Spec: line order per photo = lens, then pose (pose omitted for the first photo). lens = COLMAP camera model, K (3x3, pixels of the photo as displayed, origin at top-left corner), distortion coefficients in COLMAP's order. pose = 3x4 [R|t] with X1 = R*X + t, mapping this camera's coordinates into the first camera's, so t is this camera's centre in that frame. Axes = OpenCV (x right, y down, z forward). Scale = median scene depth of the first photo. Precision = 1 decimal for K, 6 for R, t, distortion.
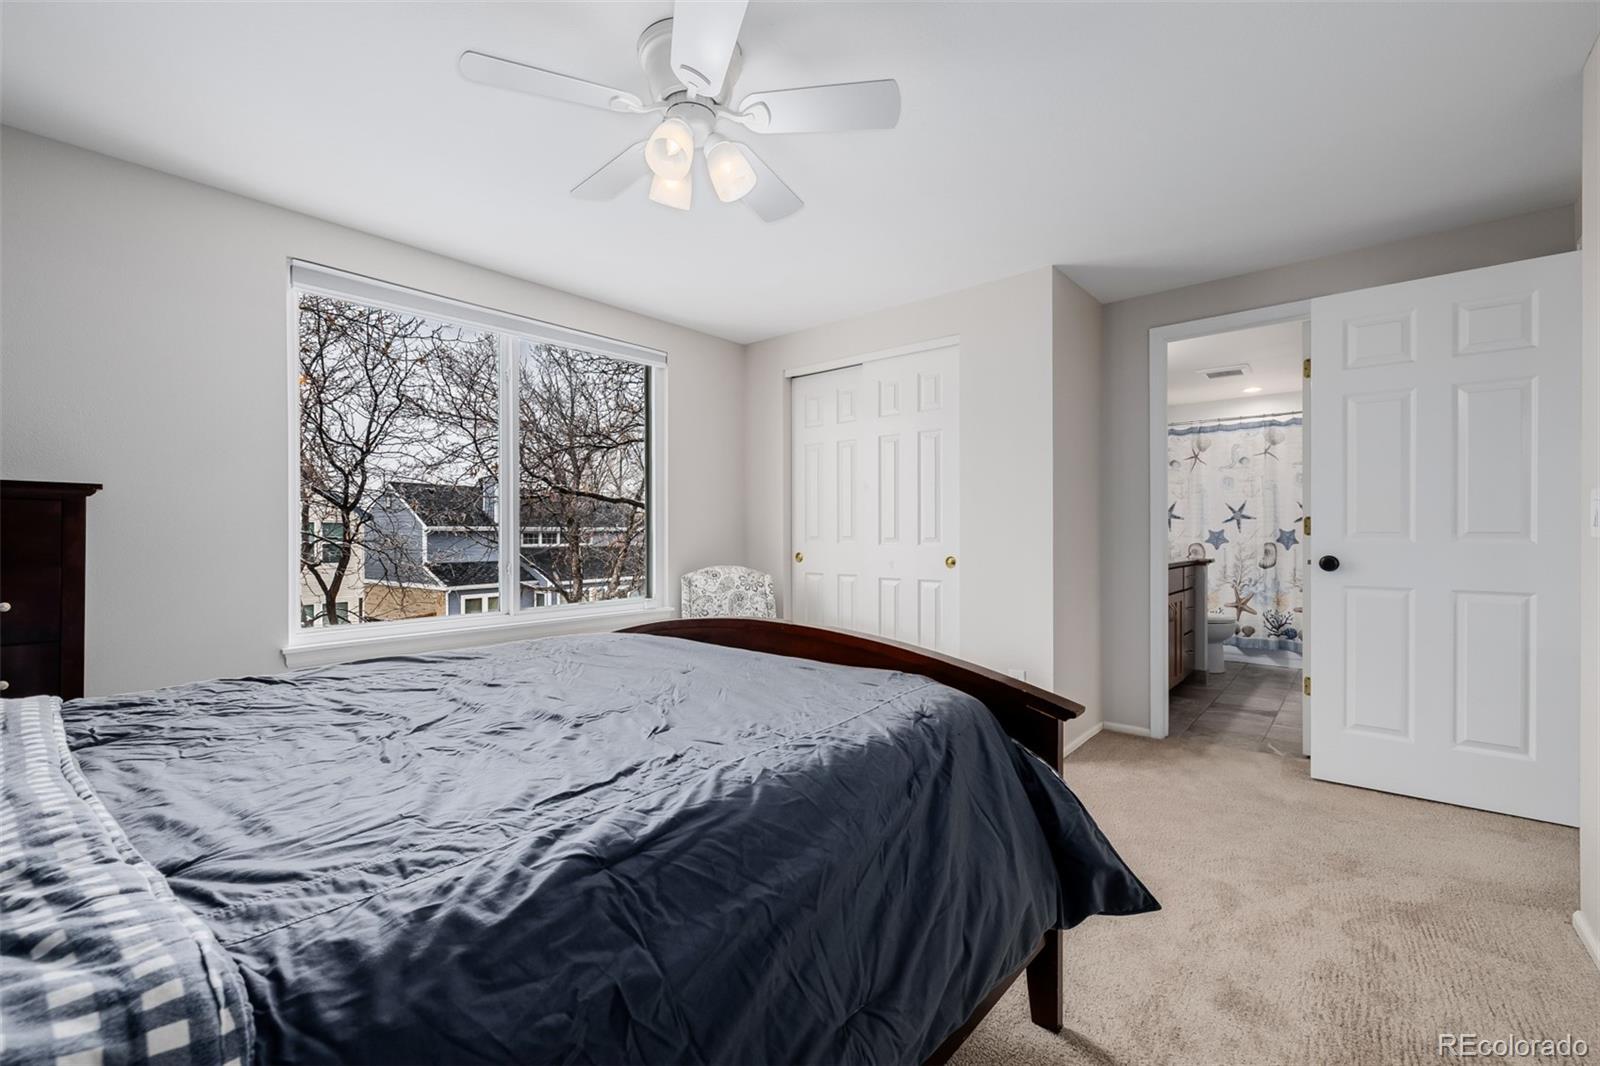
lens RADIAL K [[649.5, 0, 804.9], [0, 649.5, 535.4], [0, 0, 1]] dist [-0.001917, -0.000107]
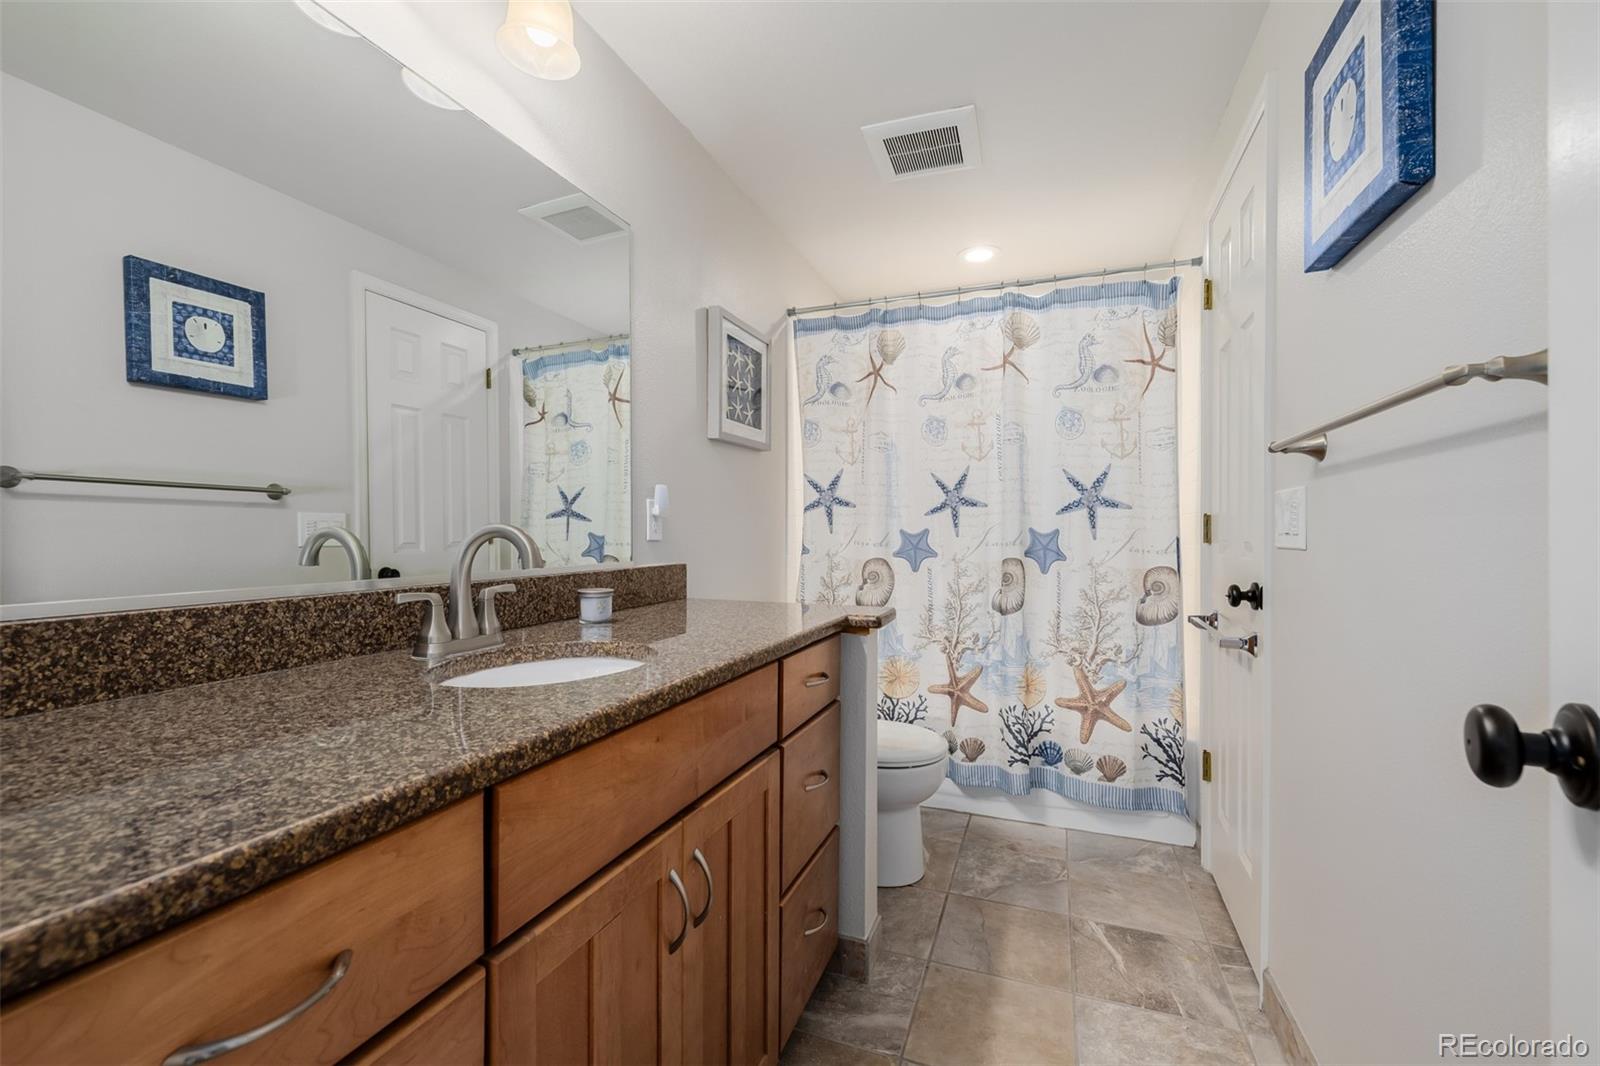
lens RADIAL K [[649.5, 0, 799.1], [0, 649.5, 530.3], [0, 0, 1]] dist [-0.001917, -0.000107]
pose [[0.942126, -0.000665, 0.335258, 0.412791], [-0.000520, 0.999994, 0.003447, -0.009965], [-0.335258, -0.003422, 0.942120, 0.607137]]
